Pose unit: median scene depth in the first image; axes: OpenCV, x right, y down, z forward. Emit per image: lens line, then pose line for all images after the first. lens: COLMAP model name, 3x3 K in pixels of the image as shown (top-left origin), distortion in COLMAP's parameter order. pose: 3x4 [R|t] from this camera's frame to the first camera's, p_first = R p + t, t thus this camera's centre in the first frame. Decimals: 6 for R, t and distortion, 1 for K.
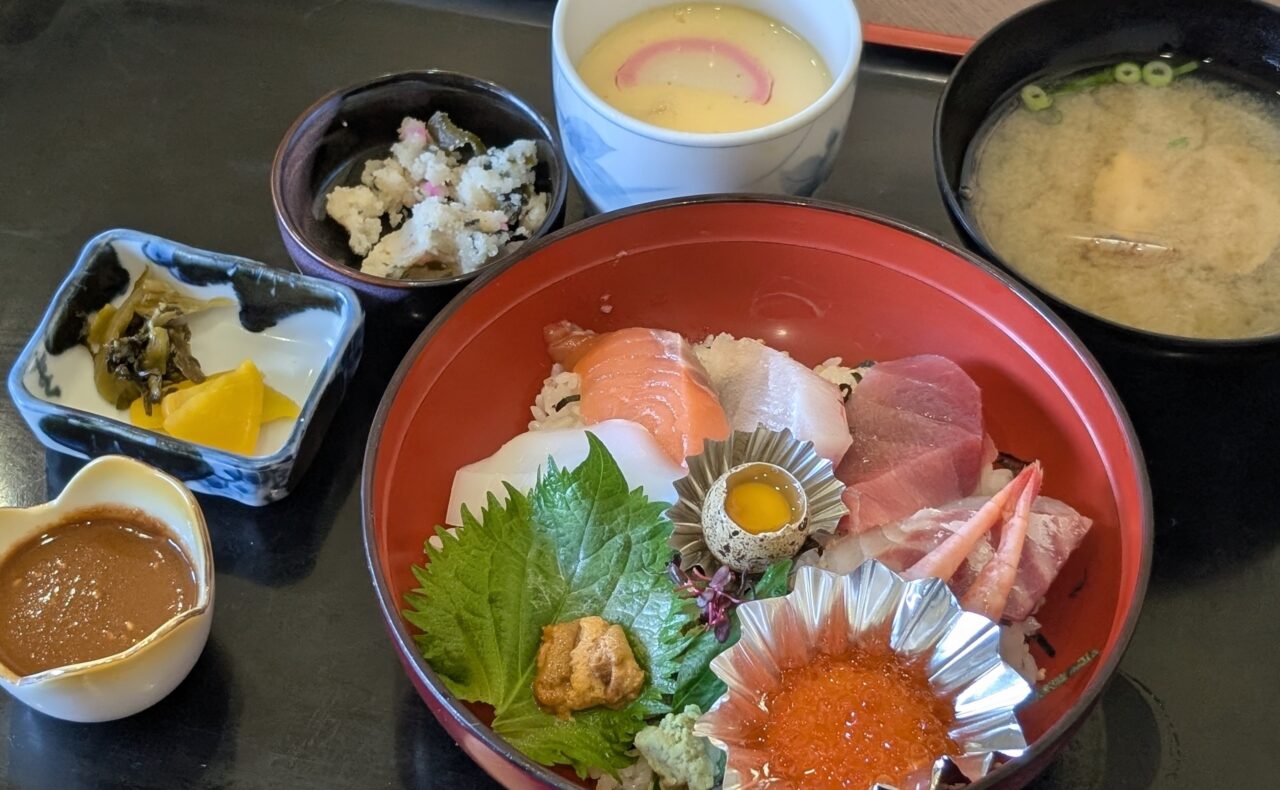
lens RADIAL K [[892.3, 0, 625.6], [0, 892.3, 451.8], [0, 0, 1]] dist [0.035942, -0.000171]
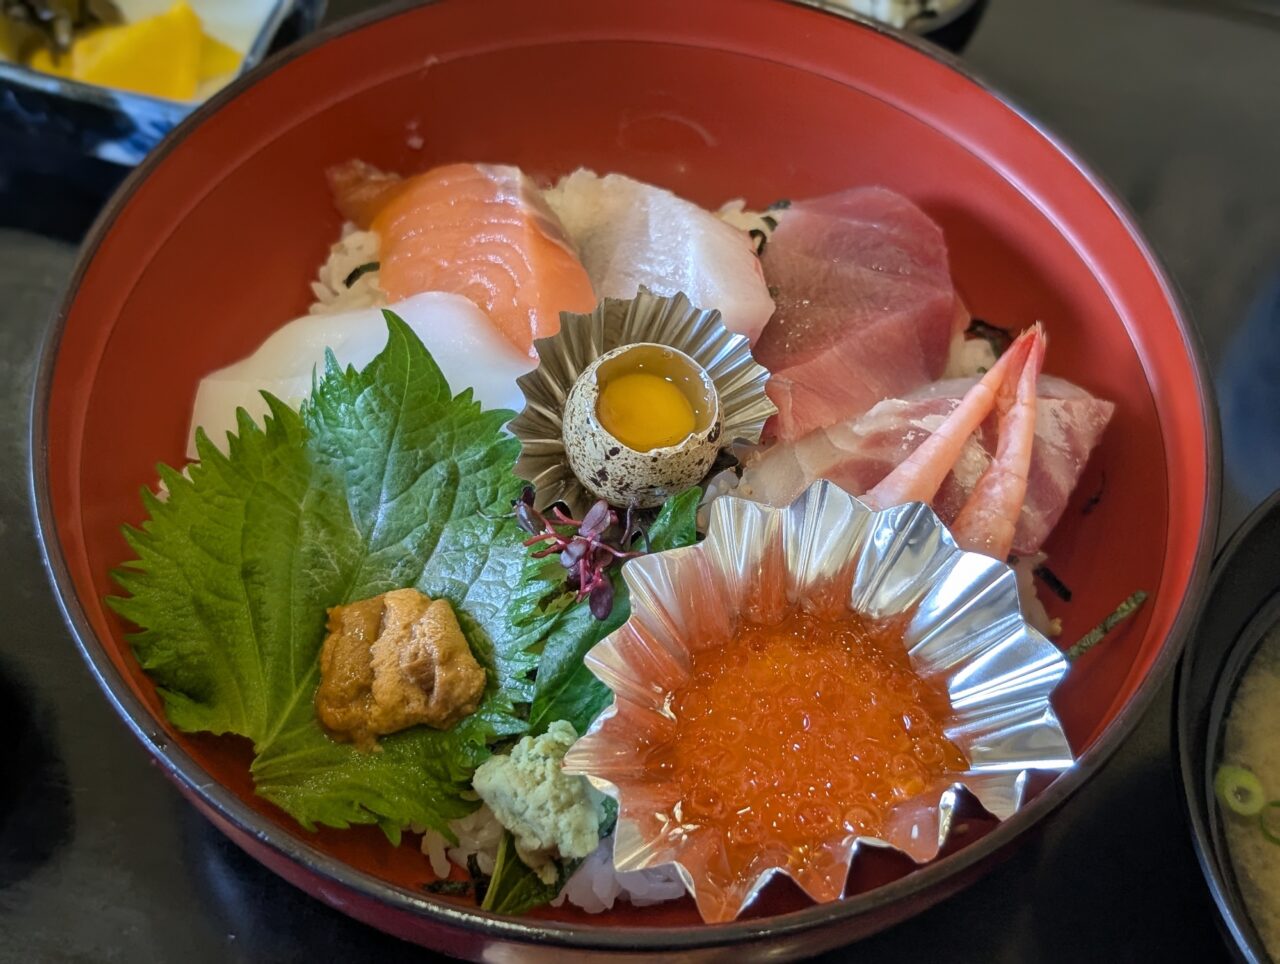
lens RADIAL K [[888.8, 0, 649.3], [0, 888.8, 472.0], [0, 0, 1]] dist [0.039348, 0.001231]
pose [[0.983739, -0.060657, 0.169052, 0.035866], [0.039424, 0.991216, 0.126243, 0.023893], [-0.175225, -0.117526, 0.977489, 0.343667]]
